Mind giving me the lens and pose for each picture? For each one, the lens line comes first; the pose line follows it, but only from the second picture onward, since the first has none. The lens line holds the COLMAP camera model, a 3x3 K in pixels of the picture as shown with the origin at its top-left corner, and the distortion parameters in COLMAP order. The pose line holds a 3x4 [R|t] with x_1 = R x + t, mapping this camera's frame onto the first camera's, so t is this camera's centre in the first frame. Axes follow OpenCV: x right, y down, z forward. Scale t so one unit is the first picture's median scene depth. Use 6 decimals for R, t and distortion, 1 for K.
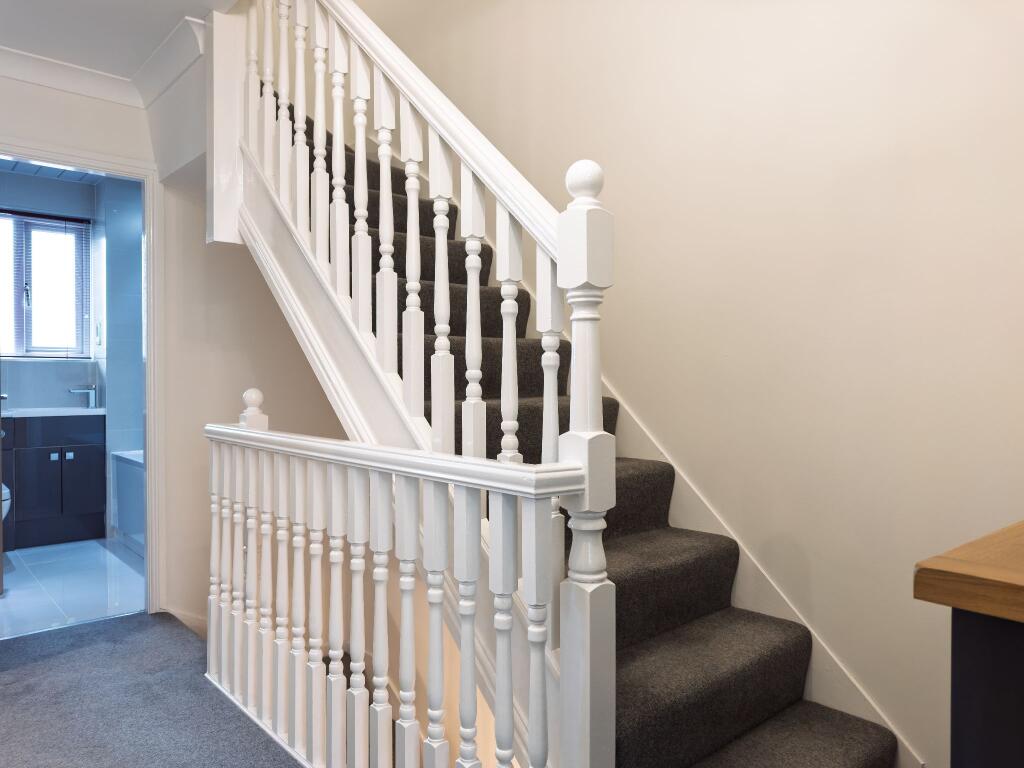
lens RADIAL K [[736.7, 0, 504.3], [0, 736.7, 387.5], [0, 0, 1]] dist [-0.010256, 0.002032]
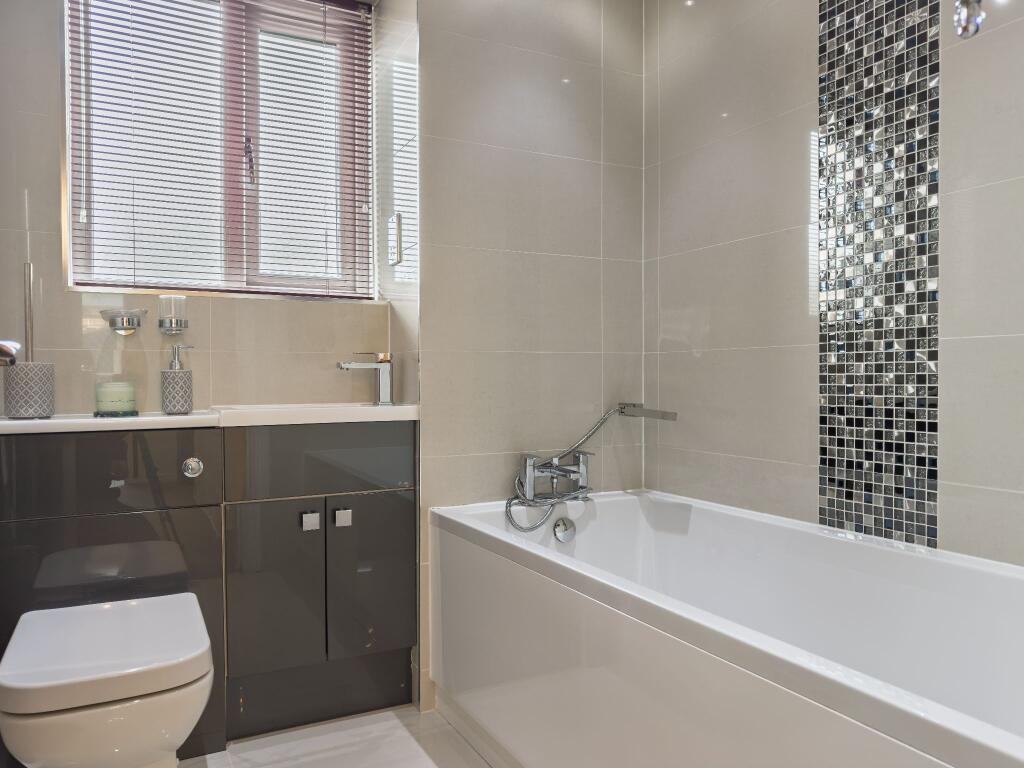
lens RADIAL K [[736.7, 0, 517.7], [0, 736.7, 383.6], [0, 0, 1]] dist [-0.010256, 0.002032]
pose [[0.977714, -0.008091, -0.209784, -0.392924], [0.005001, 0.999871, -0.015254, 0.022572], [0.209881, 0.013865, 0.977629, 0.589838]]
